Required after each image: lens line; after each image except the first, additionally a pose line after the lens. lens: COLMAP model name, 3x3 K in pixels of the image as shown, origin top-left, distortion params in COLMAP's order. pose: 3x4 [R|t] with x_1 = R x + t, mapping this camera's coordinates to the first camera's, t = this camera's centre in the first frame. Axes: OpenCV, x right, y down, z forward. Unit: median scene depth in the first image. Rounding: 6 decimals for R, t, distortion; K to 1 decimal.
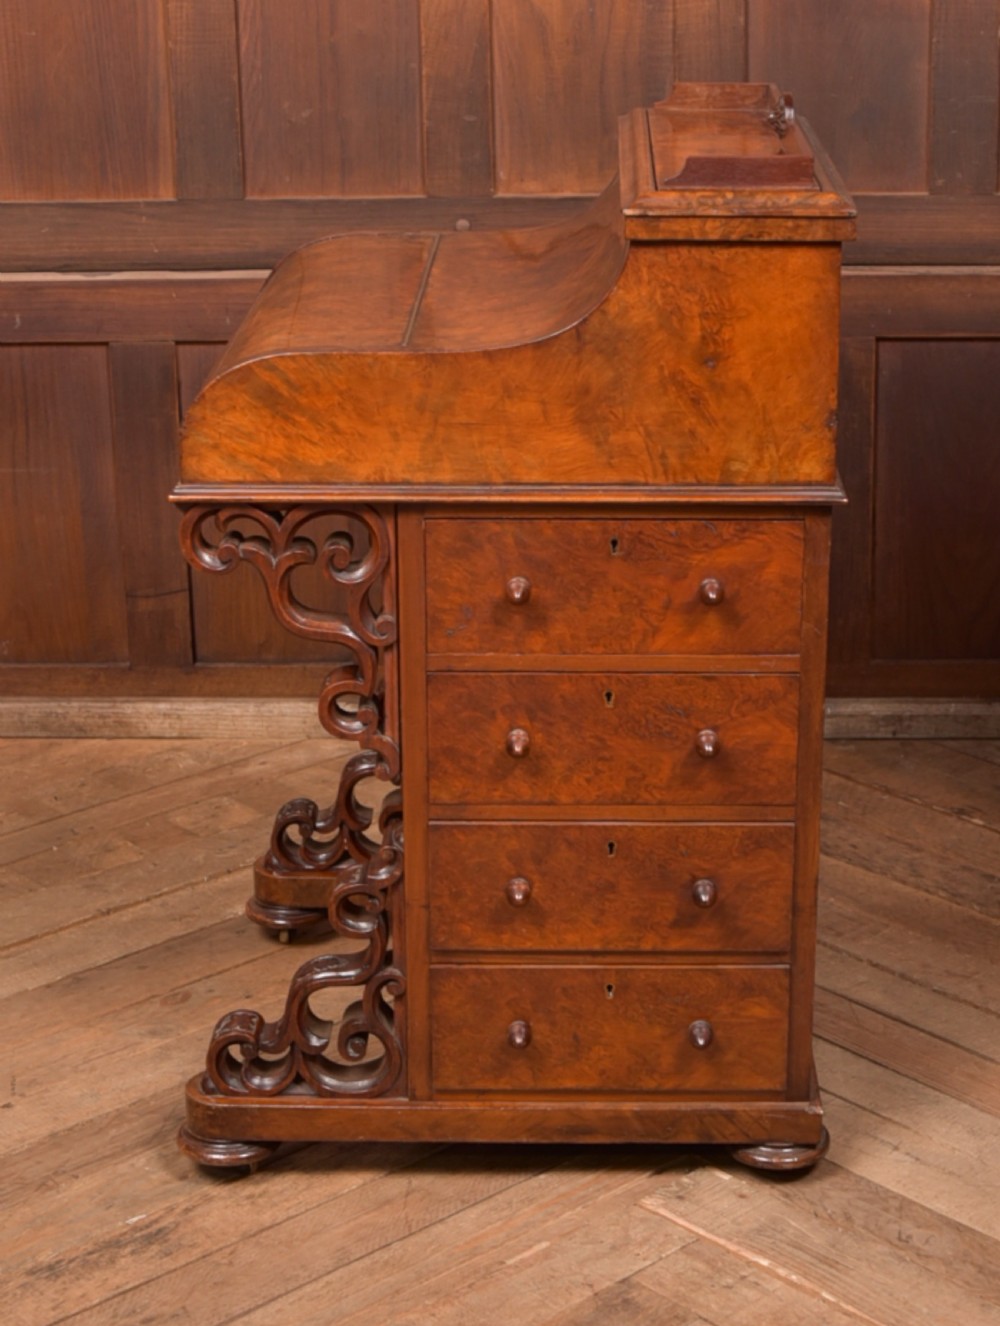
lens RADIAL K [[2671.6, 0, 582.9], [0, 2671.6, 551.2], [0, 0, 1]] dist [-0.117504, 0.089327]
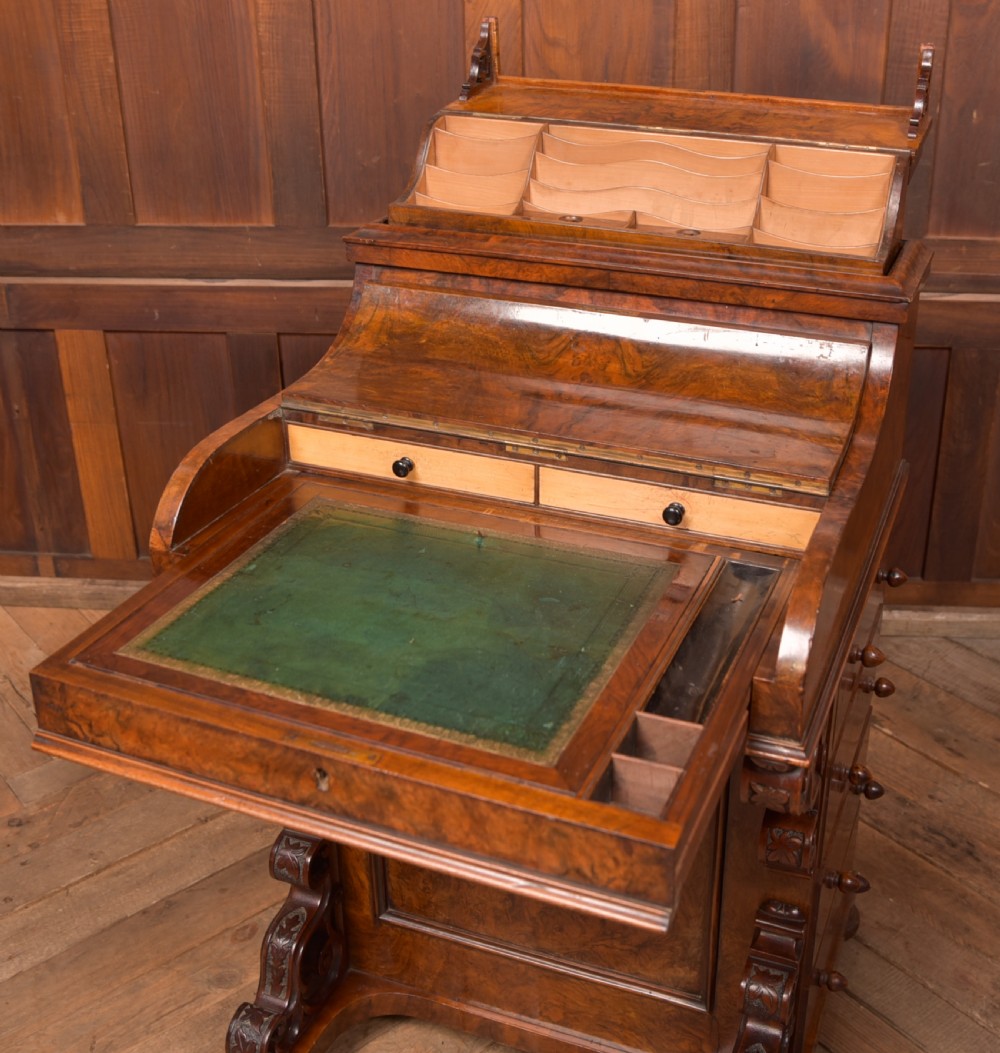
lens RADIAL K [[1310.4, 0, 577.2], [0, 1310.4, 433.1], [0, 0, 1]] dist [-0.115034, 0.074763]
pose [[0.999644, 0.023395, -0.012823, 0.001727], [-0.021579, 0.991668, 0.126997, -0.133231], [0.015687, -0.126675, 0.991820, 0.432417]]
